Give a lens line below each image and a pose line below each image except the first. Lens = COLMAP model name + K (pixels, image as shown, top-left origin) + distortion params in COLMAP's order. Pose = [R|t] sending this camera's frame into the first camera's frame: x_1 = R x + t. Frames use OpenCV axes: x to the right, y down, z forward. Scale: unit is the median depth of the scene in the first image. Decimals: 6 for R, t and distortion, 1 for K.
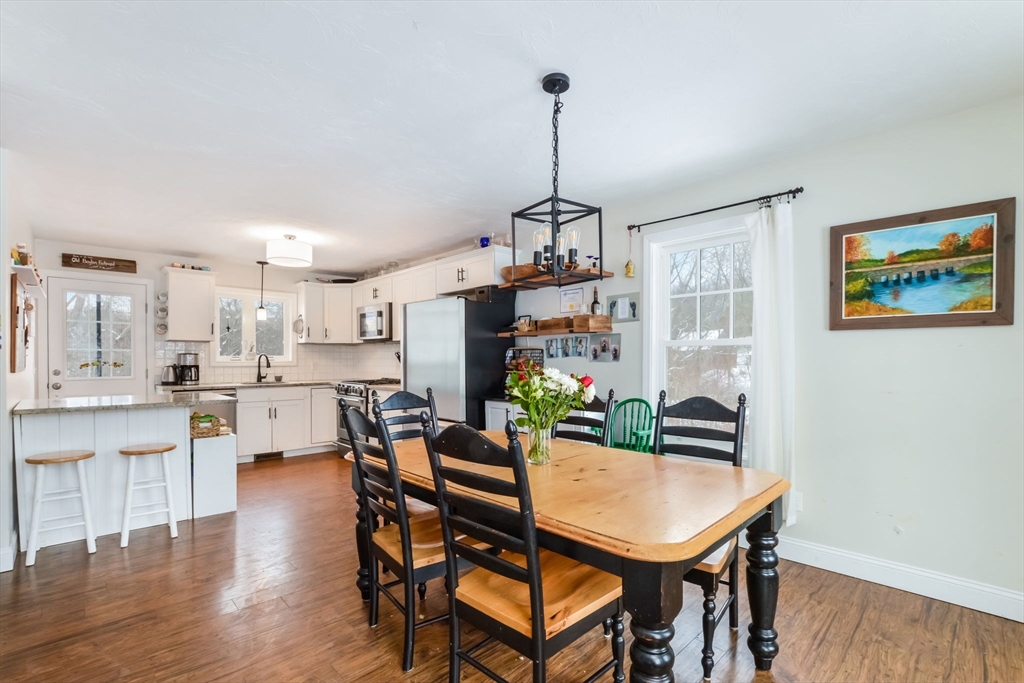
lens RADIAL K [[467.1, 0, 511.6], [0, 467.1, 367.5], [0, 0, 1]] dist [-0.035387, 0.002834]
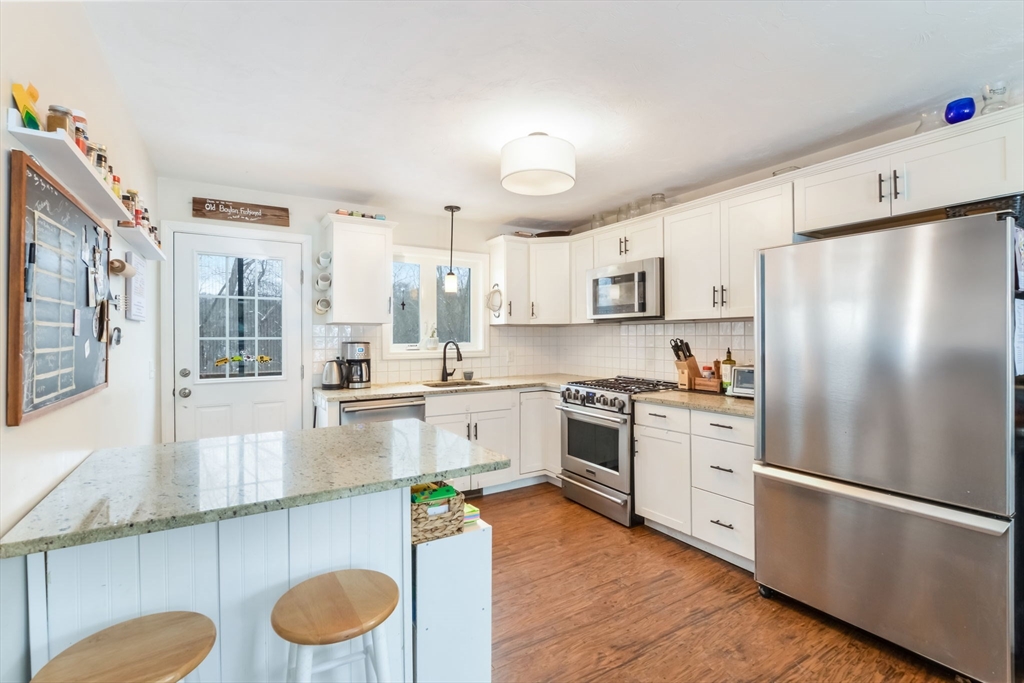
lens RADIAL K [[467.1, 0, 514.6], [0, 467.1, 339.3], [0, 0, 1]] dist [-0.035387, 0.002834]
pose [[0.977292, -0.004287, -0.211855, -0.329969], [0.002224, 0.999948, -0.009978, -0.027318], [0.211886, 0.009280, 0.977250, 0.376549]]
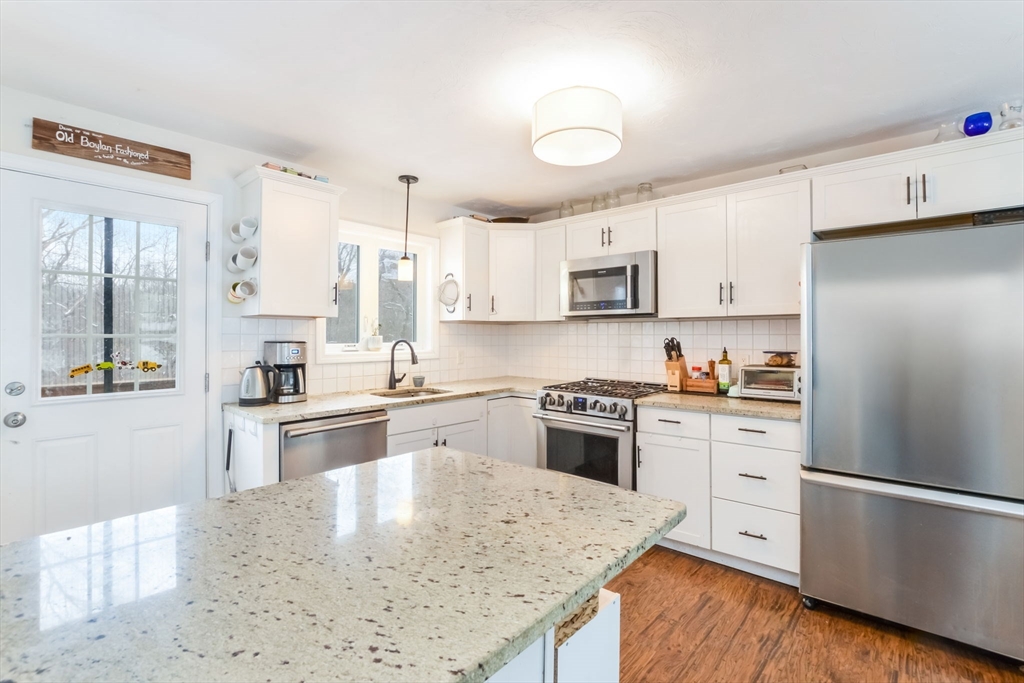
lens RADIAL K [[467.1, 0, 519.8], [0, 467.1, 334.5], [0, 0, 1]] dist [-0.035387, 0.002834]
pose [[0.996591, -0.001220, 0.082491, -0.488535], [0.002743, 0.999828, -0.018353, -0.027754], [-0.082454, 0.018517, 0.996423, 0.462237]]
